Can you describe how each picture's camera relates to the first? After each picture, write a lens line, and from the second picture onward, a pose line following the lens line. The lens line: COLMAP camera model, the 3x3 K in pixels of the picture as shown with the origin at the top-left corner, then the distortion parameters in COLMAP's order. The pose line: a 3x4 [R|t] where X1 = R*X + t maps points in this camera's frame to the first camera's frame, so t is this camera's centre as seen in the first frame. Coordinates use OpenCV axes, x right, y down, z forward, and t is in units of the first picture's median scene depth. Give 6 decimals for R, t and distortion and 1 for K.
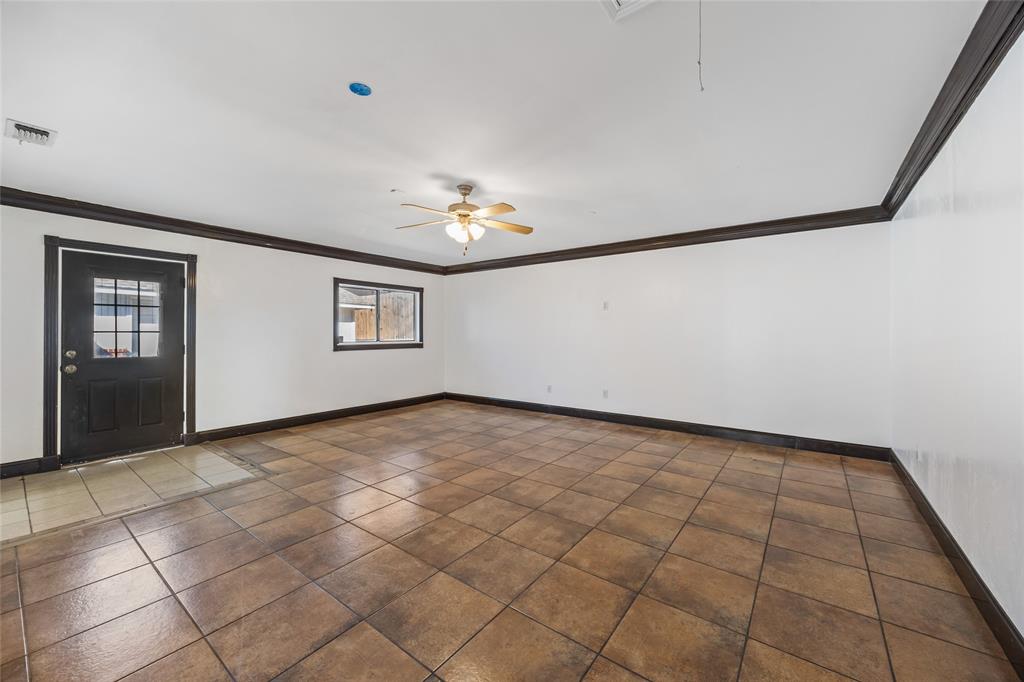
lens RADIAL K [[394.0, 0, 512.4], [0, 394.0, 333.4], [0, 0, 1]] dist [0.002286, 0.000172]
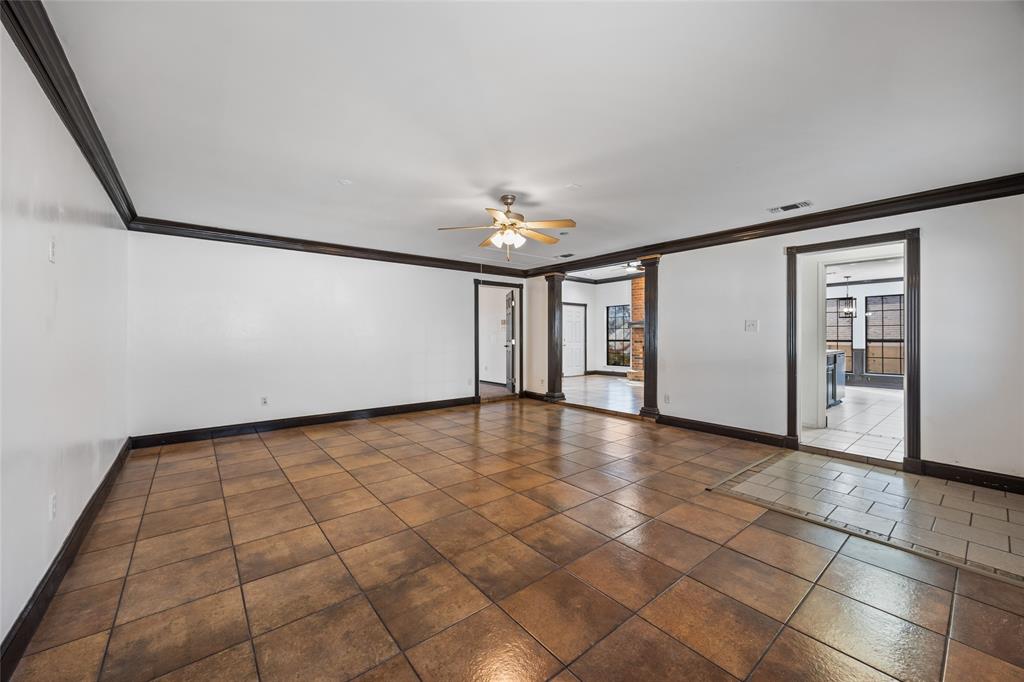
lens RADIAL K [[394.0, 0, 517.1], [0, 394.0, 336.3], [0, 0, 1]] dist [0.002286, 0.000172]
pose [[-0.973441, -0.000971, 0.228936, -0.361621], [-0.001046, 0.999999, -0.000208, 0.007068], [-0.228936, -0.000442, -0.973441, 1.887609]]
